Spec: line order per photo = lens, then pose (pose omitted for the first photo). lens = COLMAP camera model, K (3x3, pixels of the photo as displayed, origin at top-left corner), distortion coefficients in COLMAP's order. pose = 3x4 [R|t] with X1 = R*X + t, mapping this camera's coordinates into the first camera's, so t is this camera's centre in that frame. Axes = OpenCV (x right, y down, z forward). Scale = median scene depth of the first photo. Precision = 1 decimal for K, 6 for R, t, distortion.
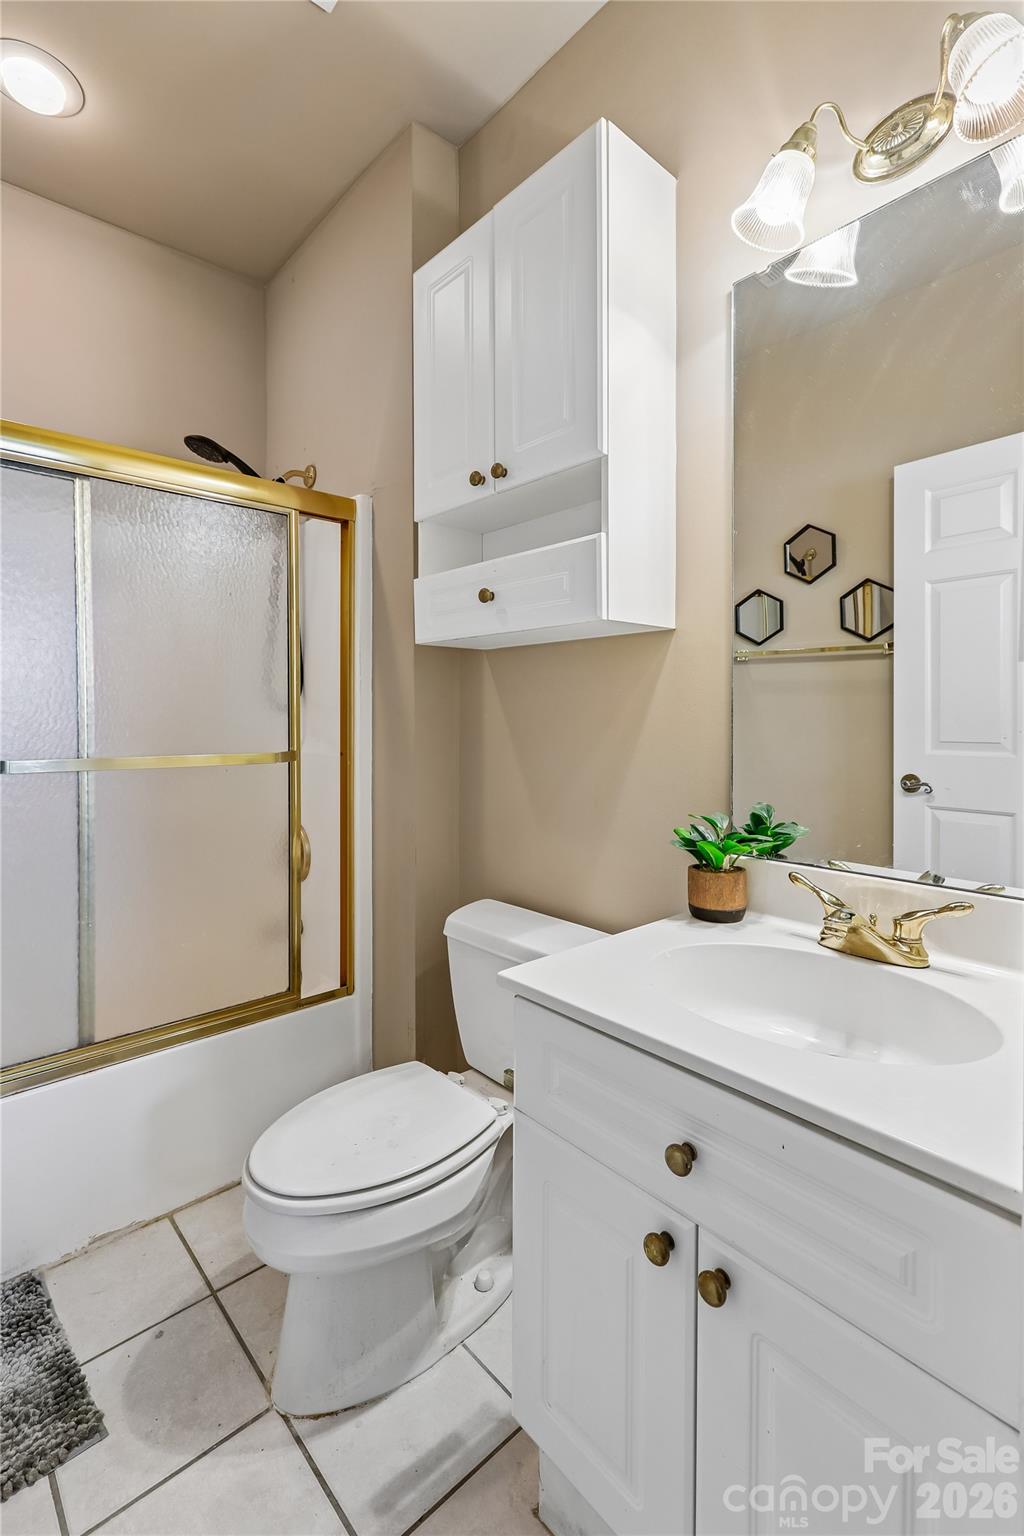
lens RADIAL K [[696.3, 0, 520.4], [0, 696.3, 738.5], [0, 0, 1]] dist [-0.003220, 0.003659]
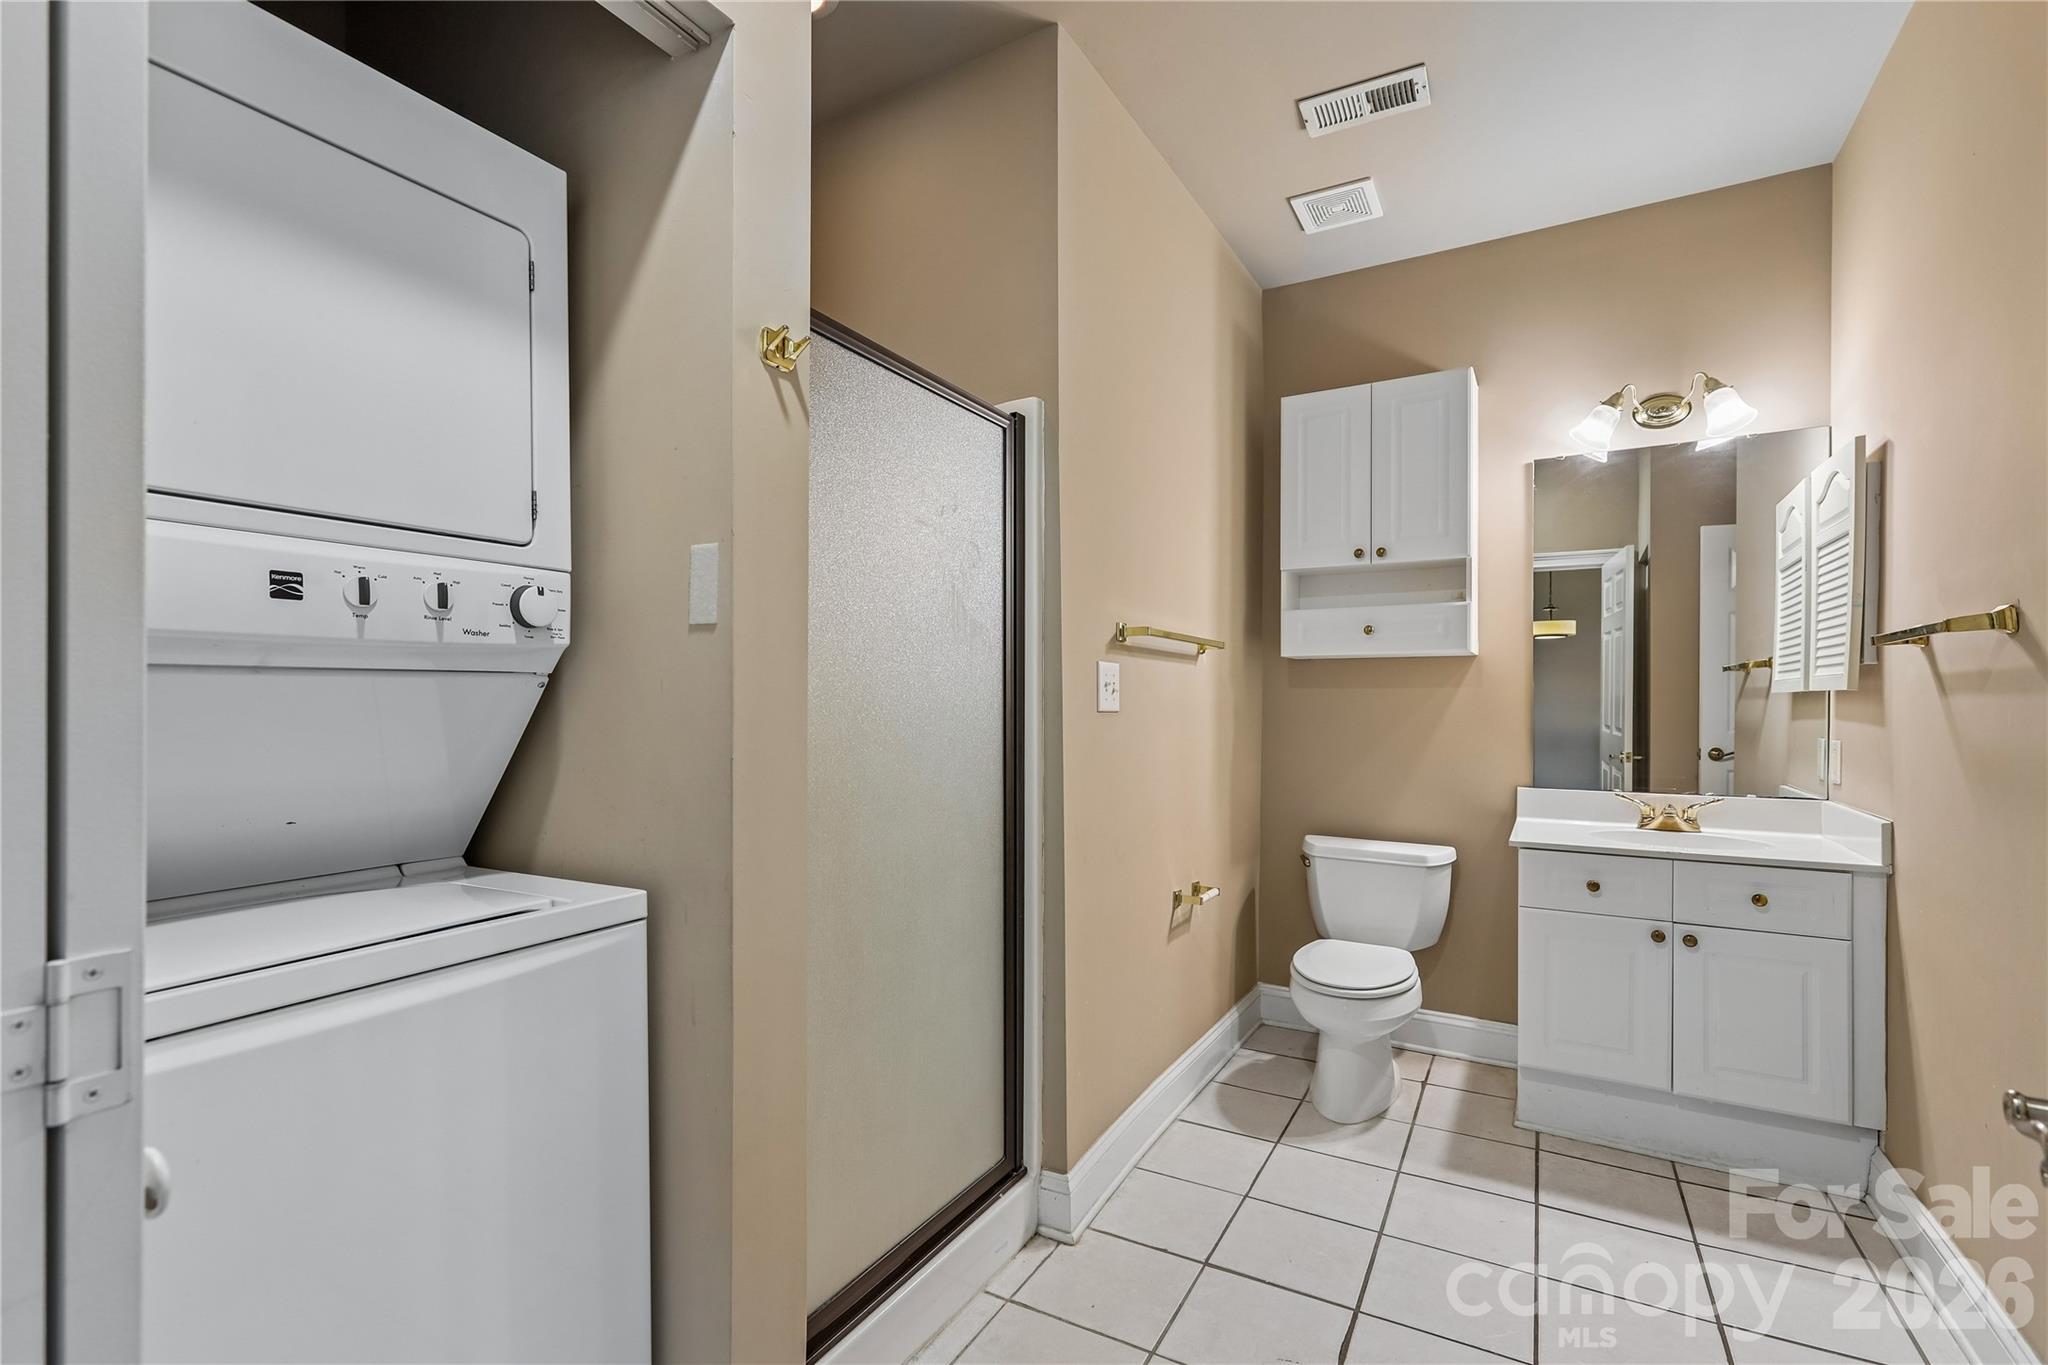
lens RADIAL K [[928.4, 0, 1026.7], [0, 928.4, 706.4], [0, 0, 1]] dist [-0.003220, 0.003659]
pose [[0.958007, 0.003362, 0.286724, -1.317218], [0.003500, 0.999720, -0.023416, 0.011485], [-0.286722, 0.023436, 0.957727, -0.729878]]
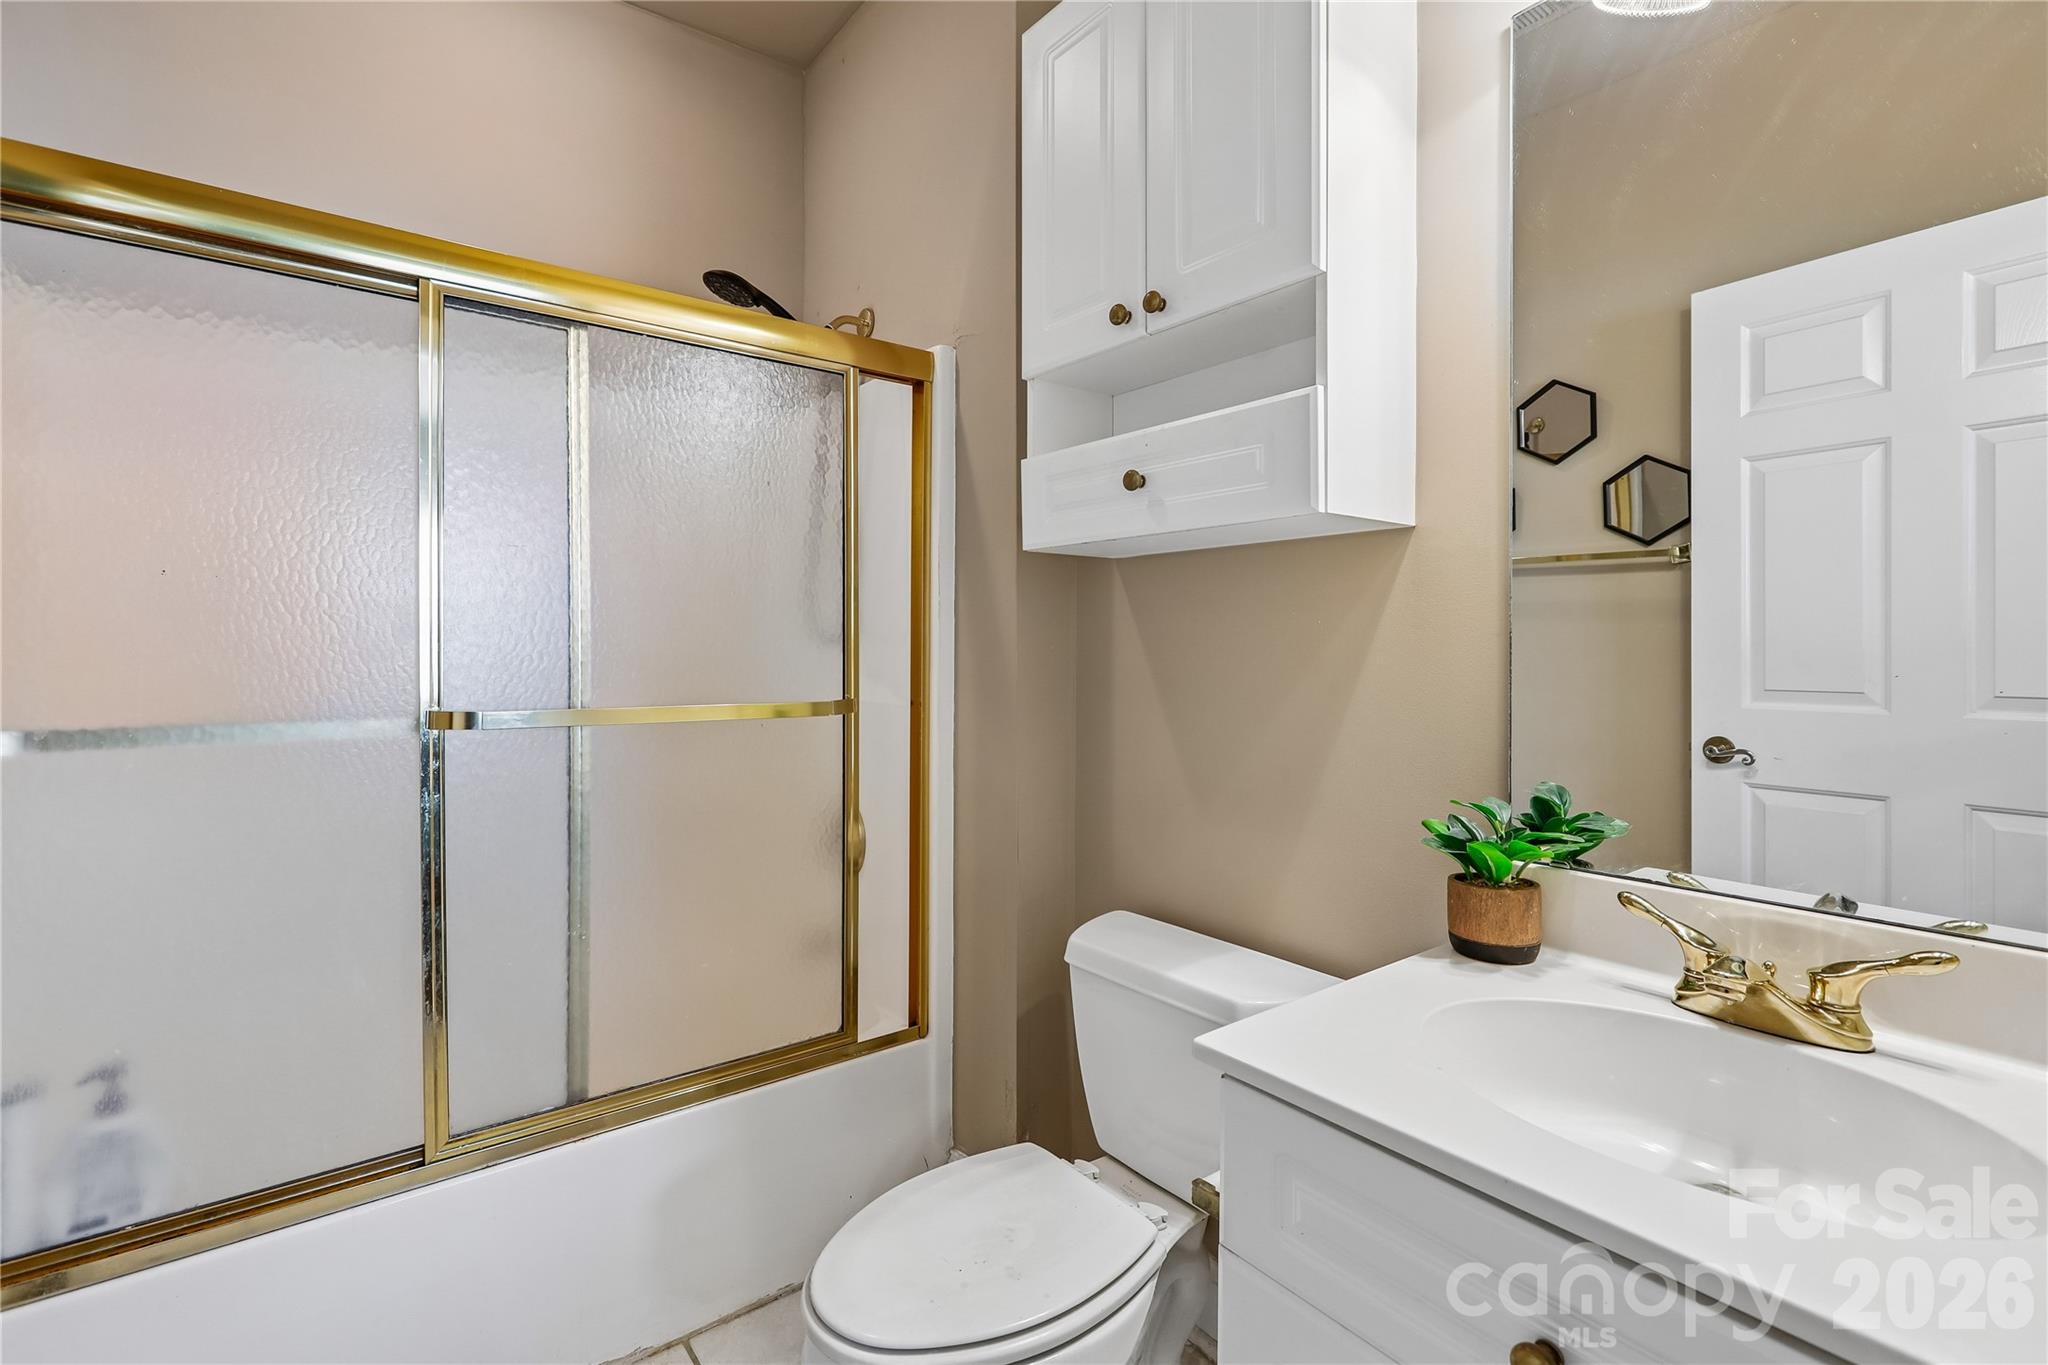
lens RADIAL K [[928.4, 0, 1044.3], [0, 928.4, 672.5], [0, 0, 1]] dist [-0.003220, 0.003659]
pose [[0.997632, 0.004629, -0.068624, -0.071038], [-0.005111, 0.999963, -0.006855, -0.005119], [0.068590, 0.007189, 0.997619, 0.060845]]
